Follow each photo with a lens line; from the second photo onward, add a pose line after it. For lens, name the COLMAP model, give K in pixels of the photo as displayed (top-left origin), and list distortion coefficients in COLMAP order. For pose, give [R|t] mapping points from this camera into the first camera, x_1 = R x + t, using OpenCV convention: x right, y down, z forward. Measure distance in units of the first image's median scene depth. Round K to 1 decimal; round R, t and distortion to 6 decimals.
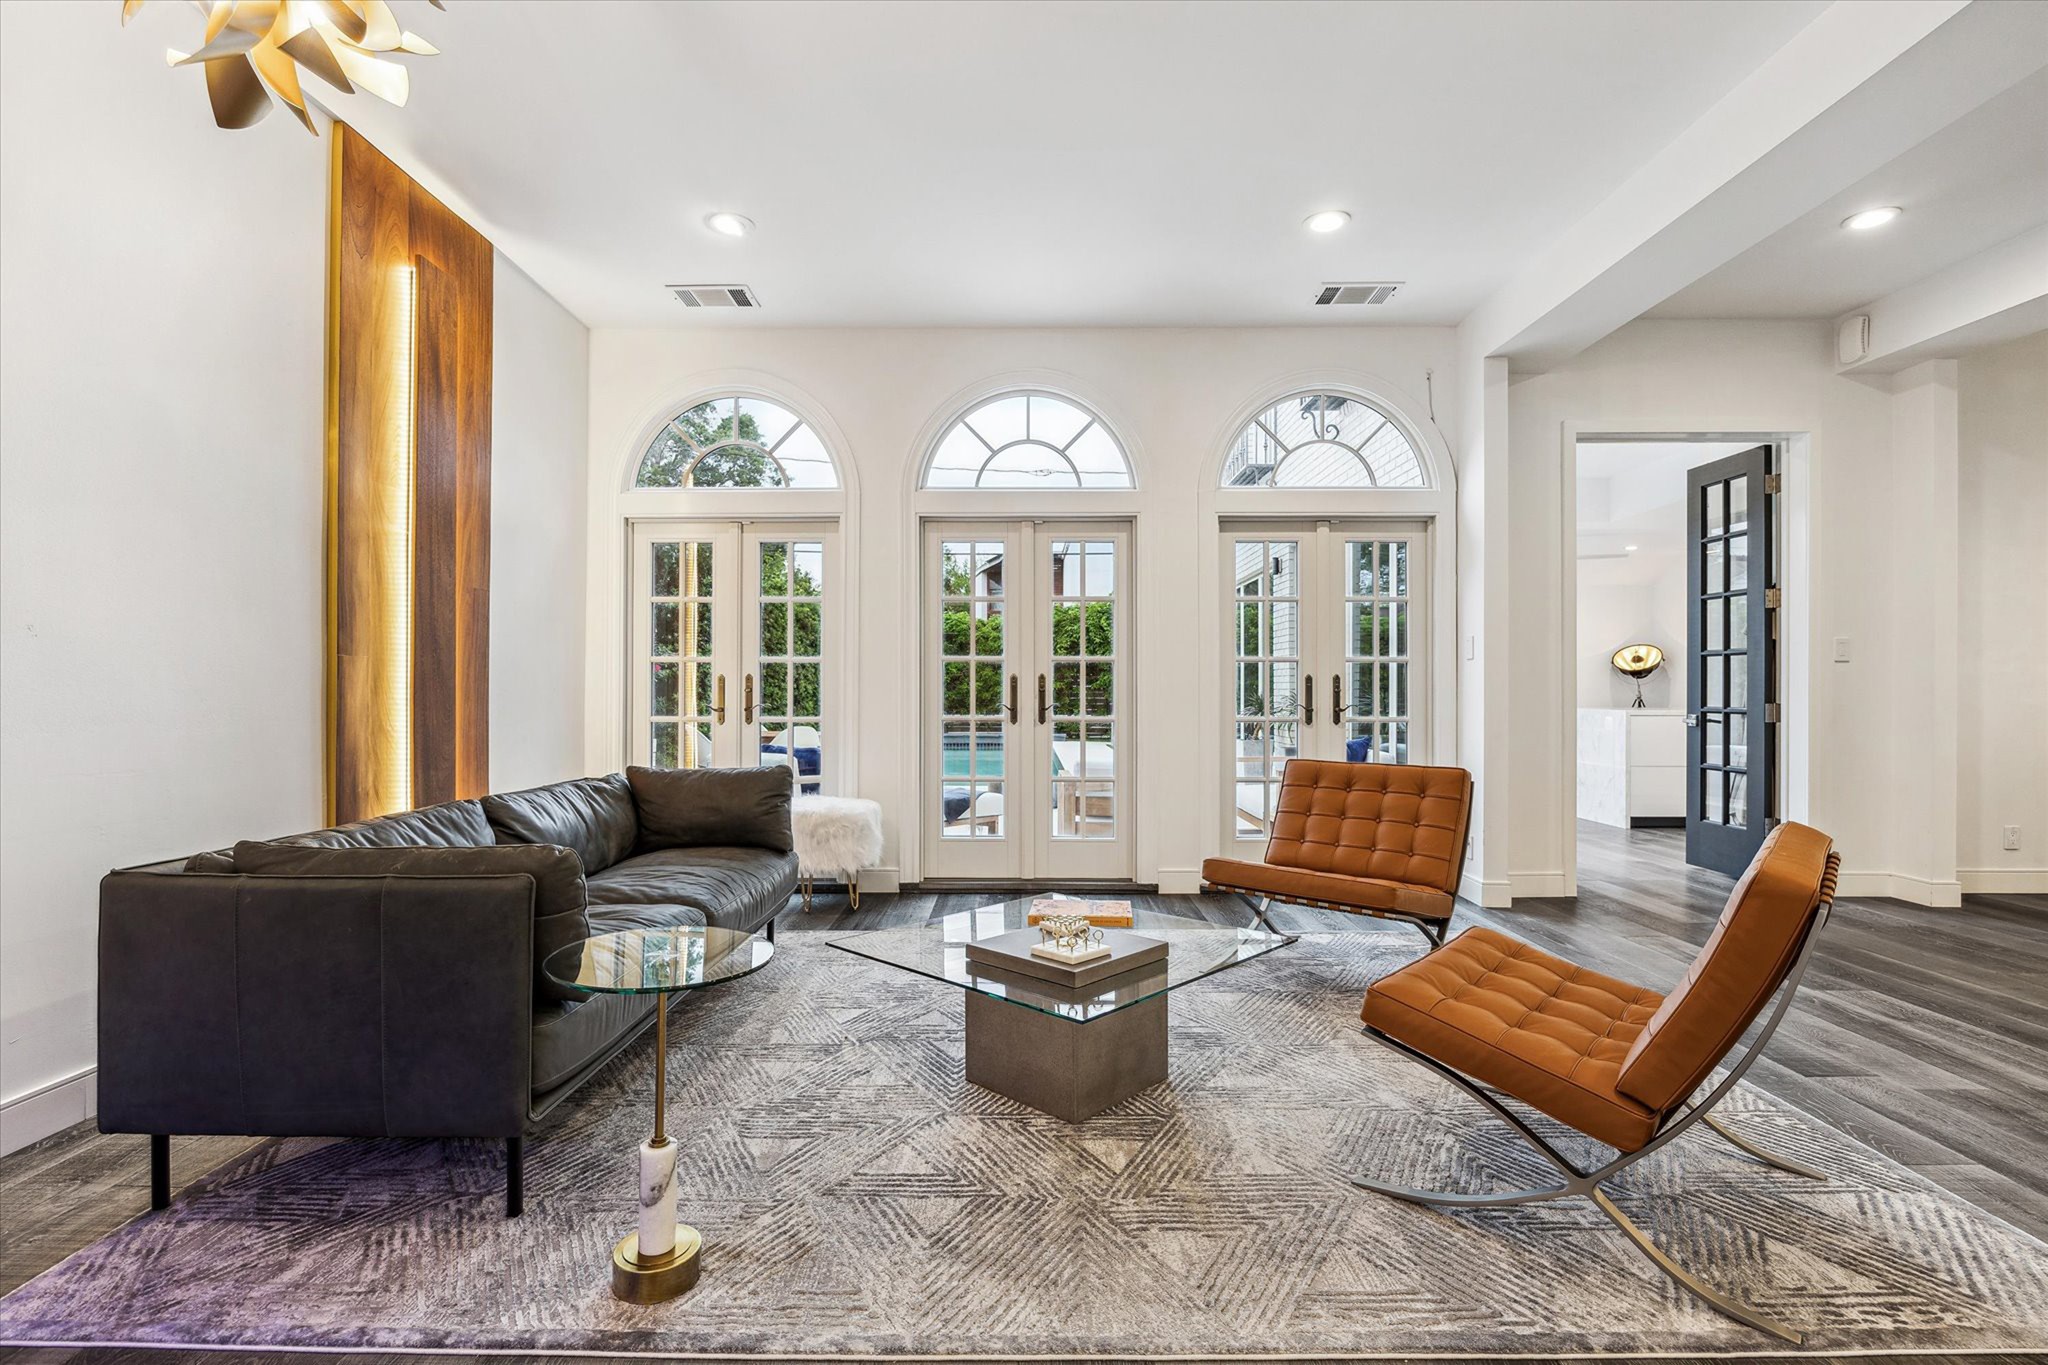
lens RADIAL K [[812.7, 0, 1024.0], [0, 812.7, 682.5], [0, 0, 1]] dist [-0.001301, -0.000153]
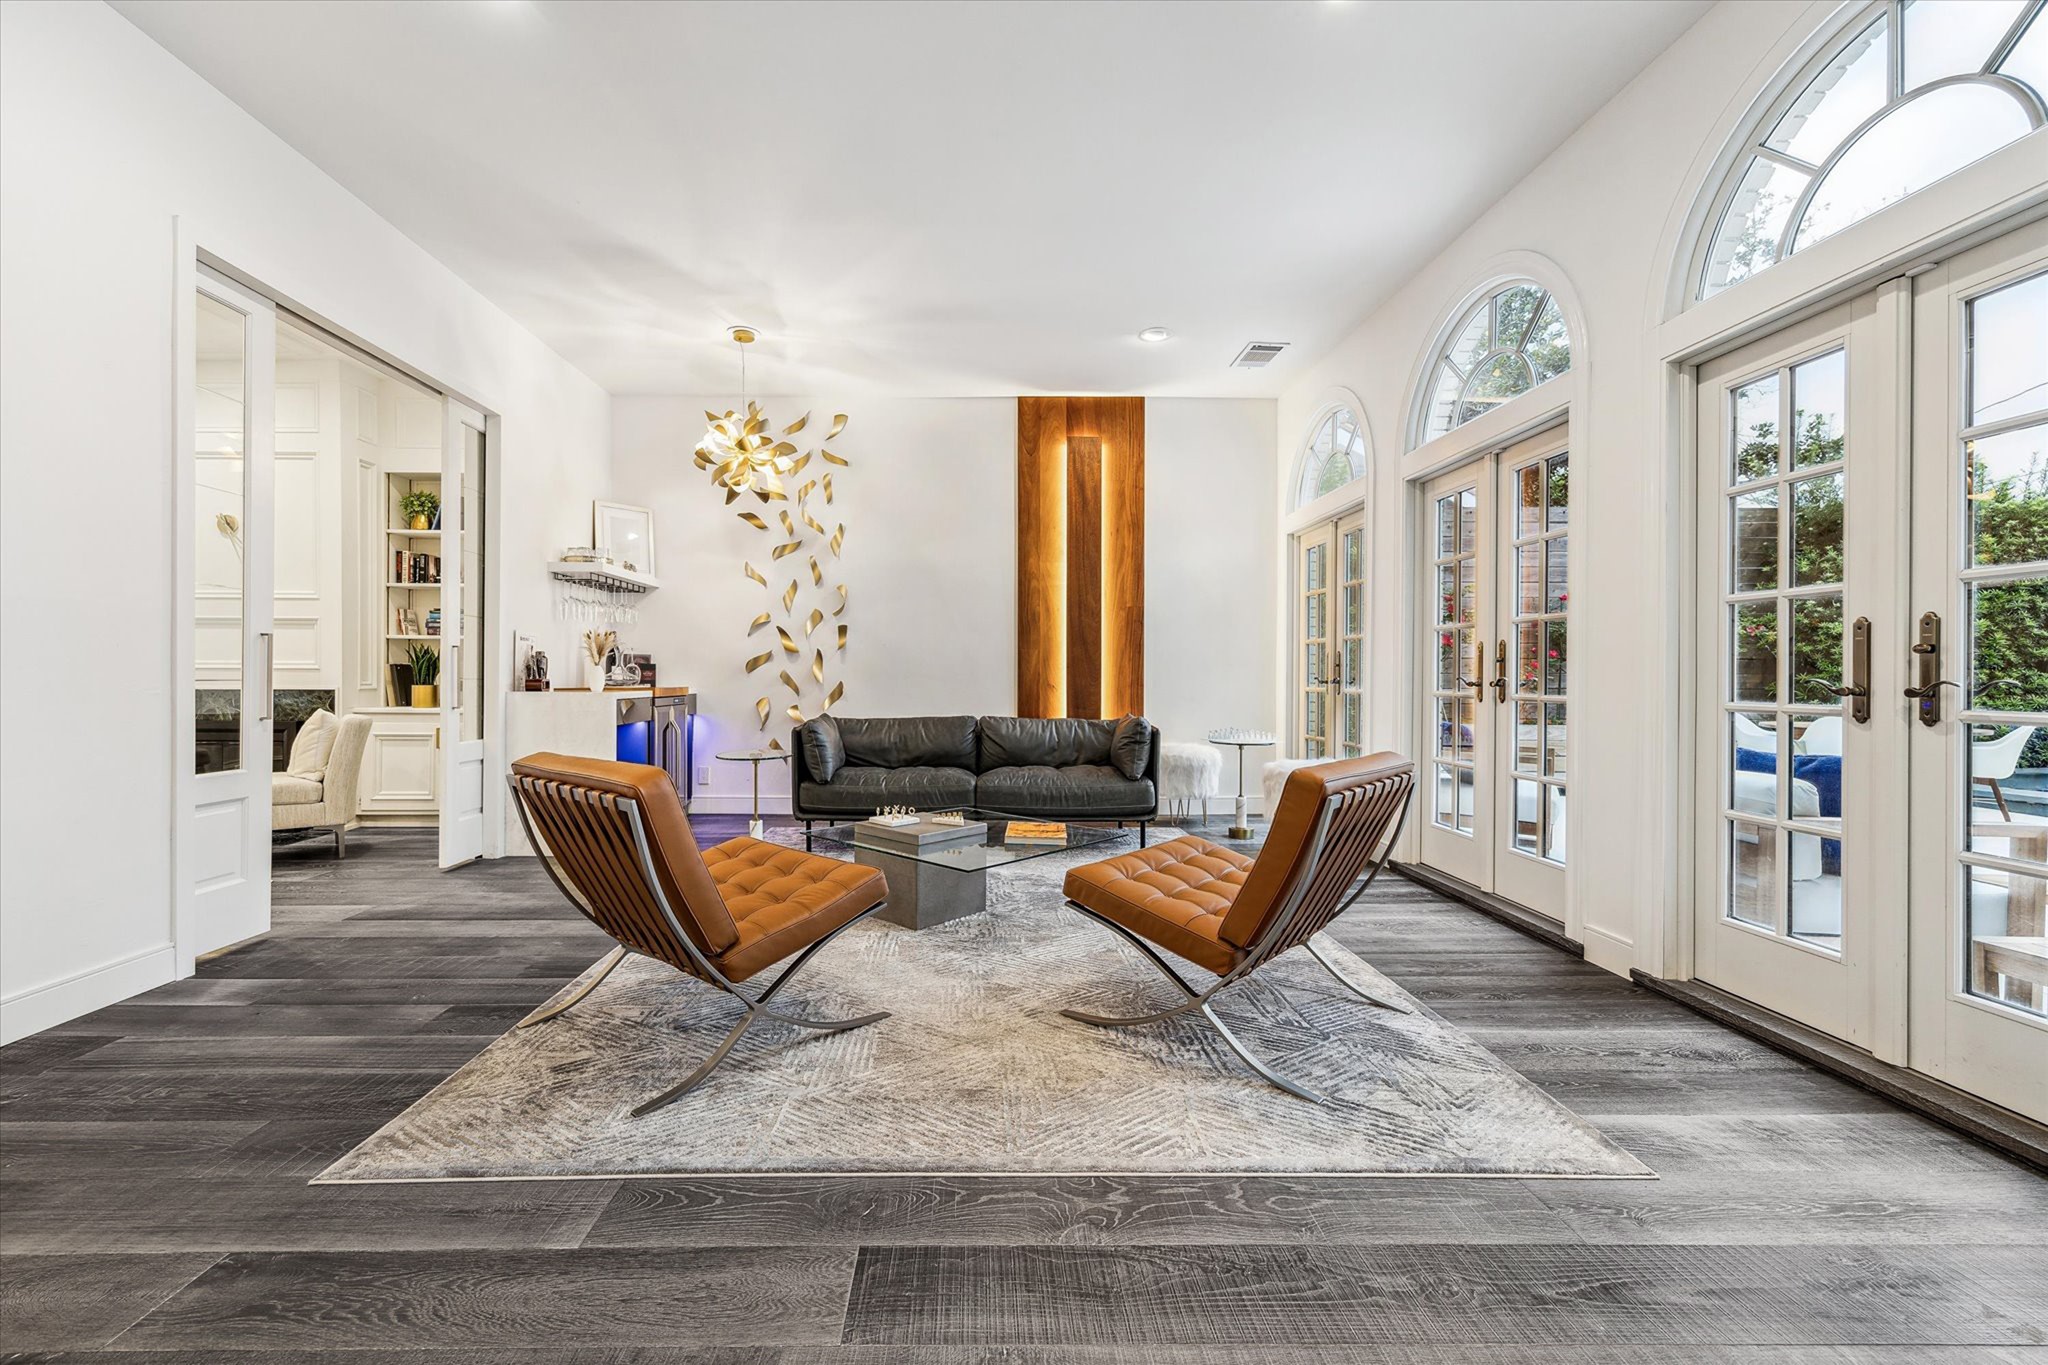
lens RADIAL K [[812.7, 0, 1024.0], [0, 812.7, 682.5], [0, 0, 1]] dist [-0.001301, -0.000153]
pose [[-0.200829, -0.008511, -0.979589, 0.557625], [0.000771, 0.999961, -0.008846, 0.034682], [0.979626, -0.002532, -0.200814, 0.616987]]
